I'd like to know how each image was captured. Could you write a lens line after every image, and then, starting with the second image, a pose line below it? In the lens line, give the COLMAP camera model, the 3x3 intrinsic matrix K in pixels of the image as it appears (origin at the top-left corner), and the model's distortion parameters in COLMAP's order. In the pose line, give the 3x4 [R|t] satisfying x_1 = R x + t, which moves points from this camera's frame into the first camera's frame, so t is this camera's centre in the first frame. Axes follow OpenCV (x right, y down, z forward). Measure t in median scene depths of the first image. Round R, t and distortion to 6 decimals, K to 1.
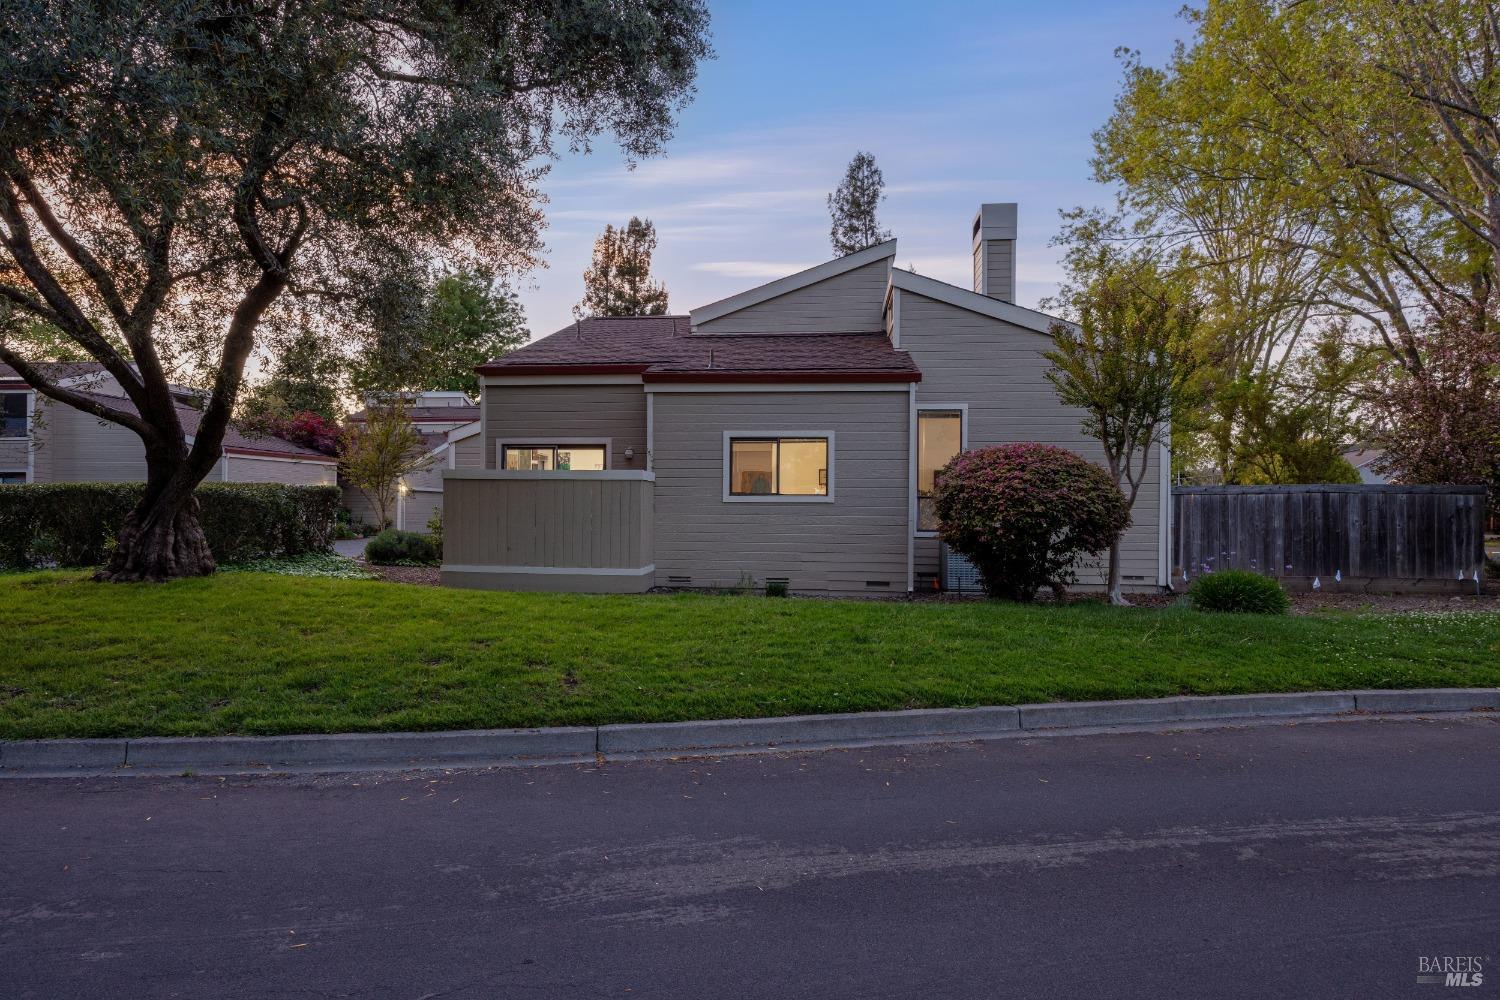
lens RADIAL K [[886.3, 0, 711.4], [0, 886.3, 508.5], [0, 0, 1]] dist [0.002807, -0.000648]
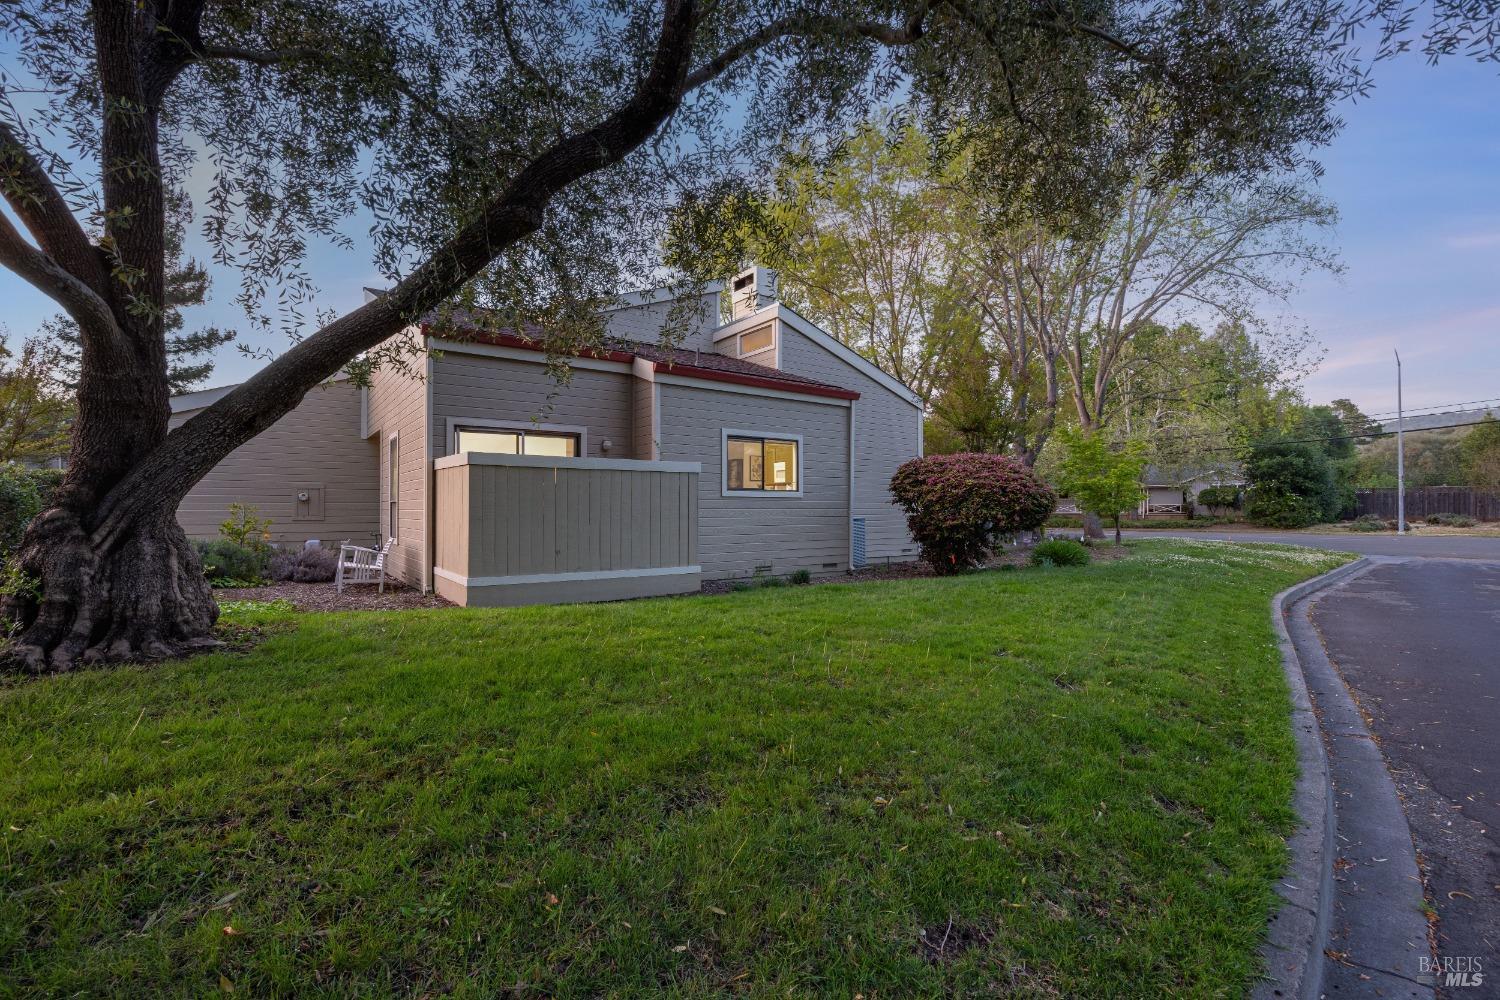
lens RADIAL K [[673.1, 0, 756.8], [0, 673.1, 501.5], [0, 0, 1]] dist [-0.010811, -0.000226]
pose [[0.730758, -0.001038, 0.682636, -0.467950], [0.006118, 0.999969, -0.005029, 0.002553], [-0.682609, 0.007851, 0.730741, 0.375999]]
